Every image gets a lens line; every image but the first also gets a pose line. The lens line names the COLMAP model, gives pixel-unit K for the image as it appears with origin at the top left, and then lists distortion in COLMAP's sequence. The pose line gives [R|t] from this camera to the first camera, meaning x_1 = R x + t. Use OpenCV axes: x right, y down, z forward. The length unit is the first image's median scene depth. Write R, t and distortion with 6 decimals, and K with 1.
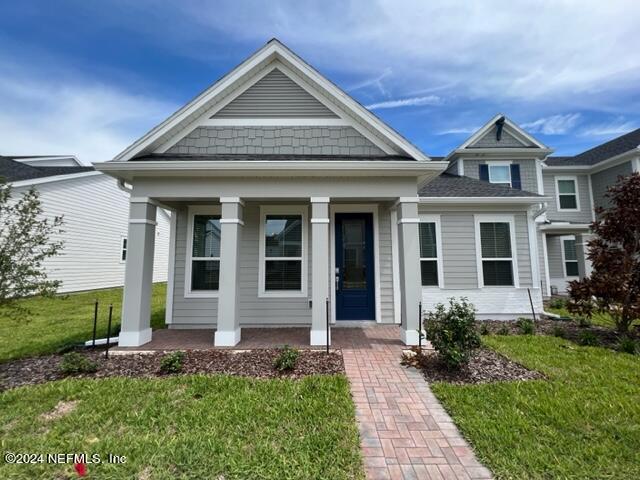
lens RADIAL K [[259.4, 0, 320.0], [0, 259.4, 240.0], [0, 0, 1]] dist [-0.003040, -0.000219]
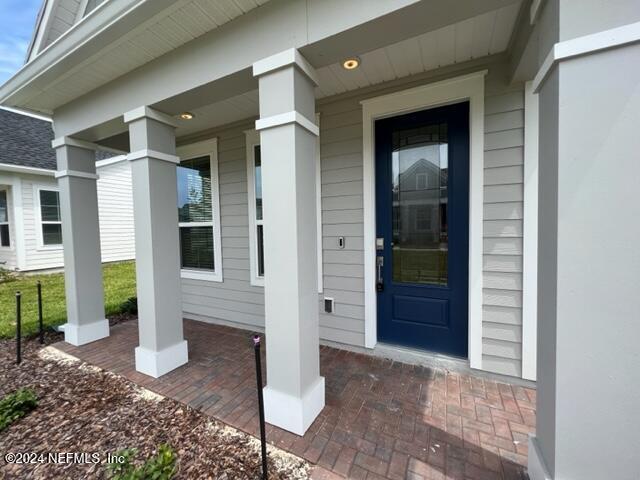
lens RADIAL K [[259.4, 0, 320.0], [0, 259.4, 240.0], [0, 0, 1]] dist [-0.003040, -0.000219]
pose [[0.891891, 0.008102, -0.452178, 0.189788], [0.059607, 0.989011, 0.135292, 0.040632], [0.448305, -0.147619, 0.881607, 0.542792]]
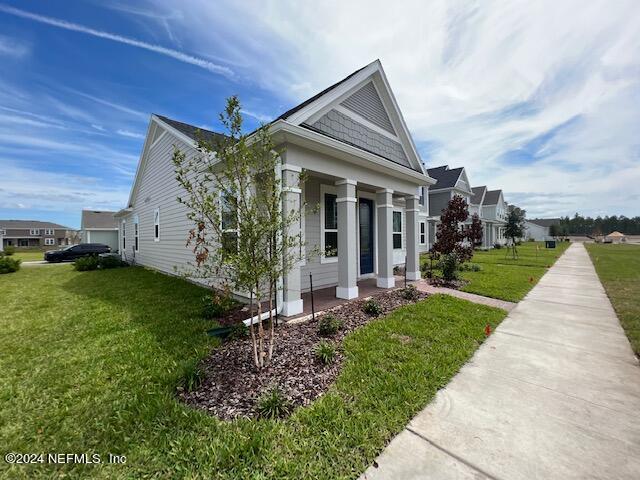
lens RADIAL K [[259.4, 0, 320.0], [0, 259.4, 240.0], [0, 0, 1]] dist [-0.003040, -0.000219]
pose [[0.705905, -0.008250, 0.708258, -1.082523], [-0.060027, 0.995638, 0.071425, 0.031158], [-0.705758, -0.092933, 0.702331, 0.183256]]
